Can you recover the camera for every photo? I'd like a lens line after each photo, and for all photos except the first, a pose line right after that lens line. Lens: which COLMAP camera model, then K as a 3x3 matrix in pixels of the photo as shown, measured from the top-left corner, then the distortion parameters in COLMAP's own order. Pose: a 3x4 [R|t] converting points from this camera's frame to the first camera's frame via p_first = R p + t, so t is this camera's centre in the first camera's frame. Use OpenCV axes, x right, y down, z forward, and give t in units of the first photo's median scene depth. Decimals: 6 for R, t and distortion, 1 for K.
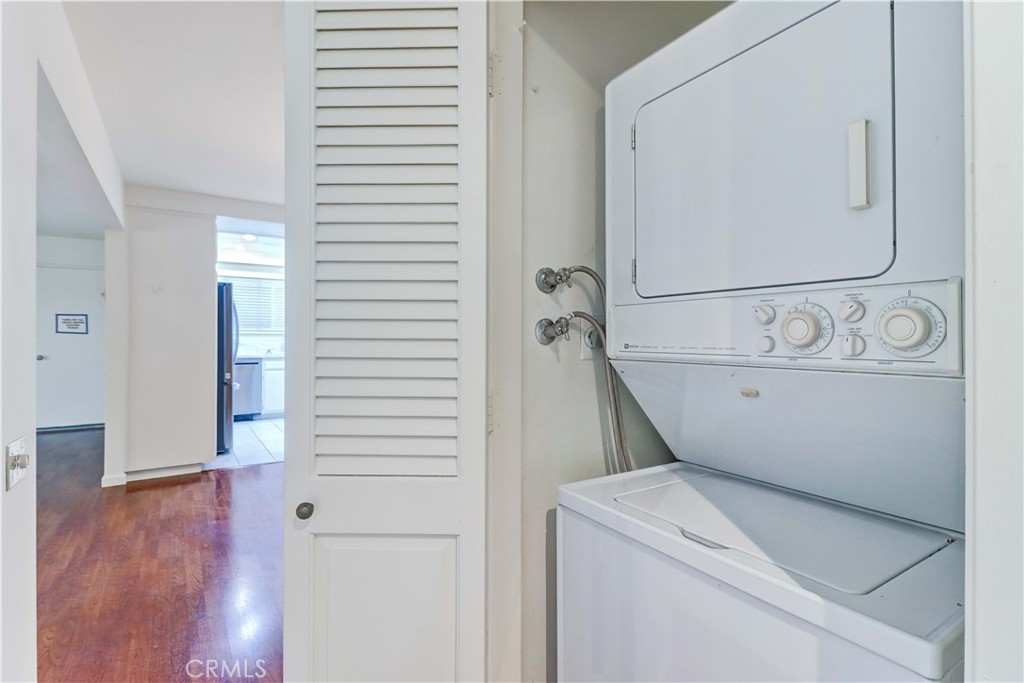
lens RADIAL K [[514.9, 0, 514.2], [0, 514.9, 337.9], [0, 0, 1]] dist [0.004087, -0.005809]
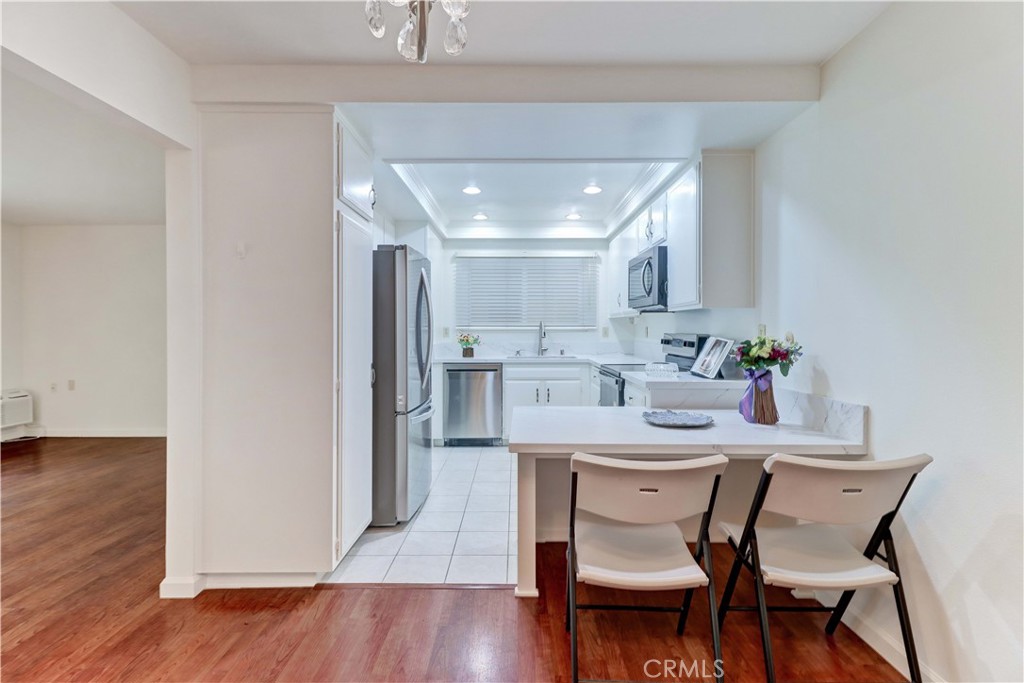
lens RADIAL K [[474.4, 0, 503.3], [0, 474.4, 344.2], [0, 0, 1]] dist [0.016521, -0.009099]
pose [[0.821369, 0.009262, -0.570322, -0.139281], [0.004929, 0.999716, 0.023334, -0.004310], [0.570376, -0.021977, 0.821090, 0.604466]]
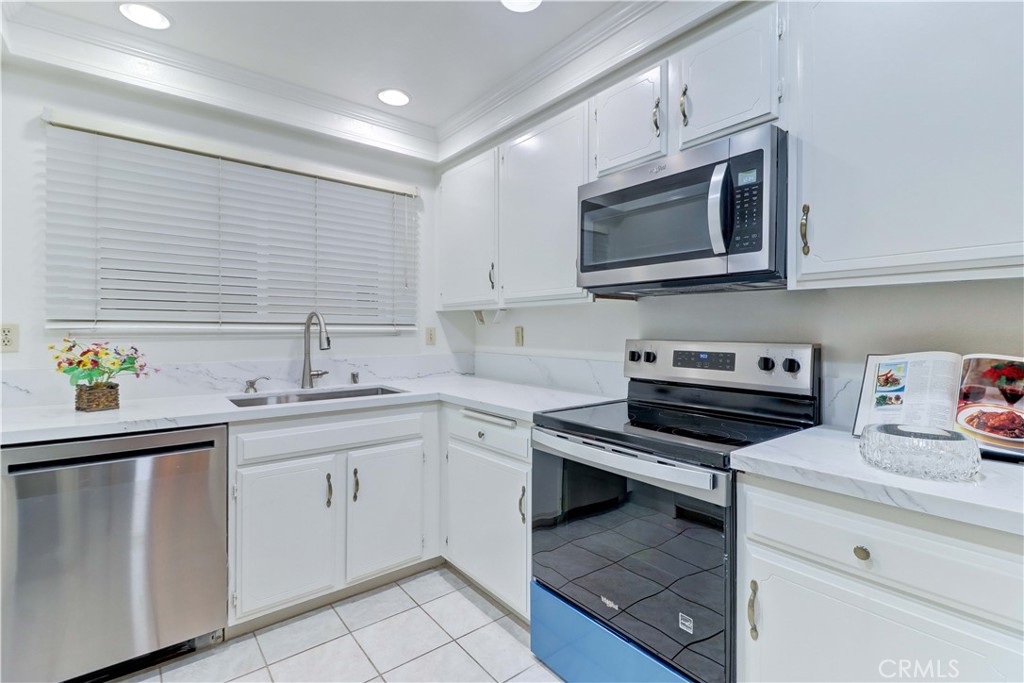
lens RADIAL K [[474.4, 0, 517.9], [0, 474.4, 333.3], [0, 0, 1]] dist [0.016521, -0.009099]
pose [[0.995213, -0.007011, 0.097477, -0.491307], [0.006812, 0.999974, 0.002365, -0.009566], [-0.097491, -0.001689, 0.995235, 0.996759]]
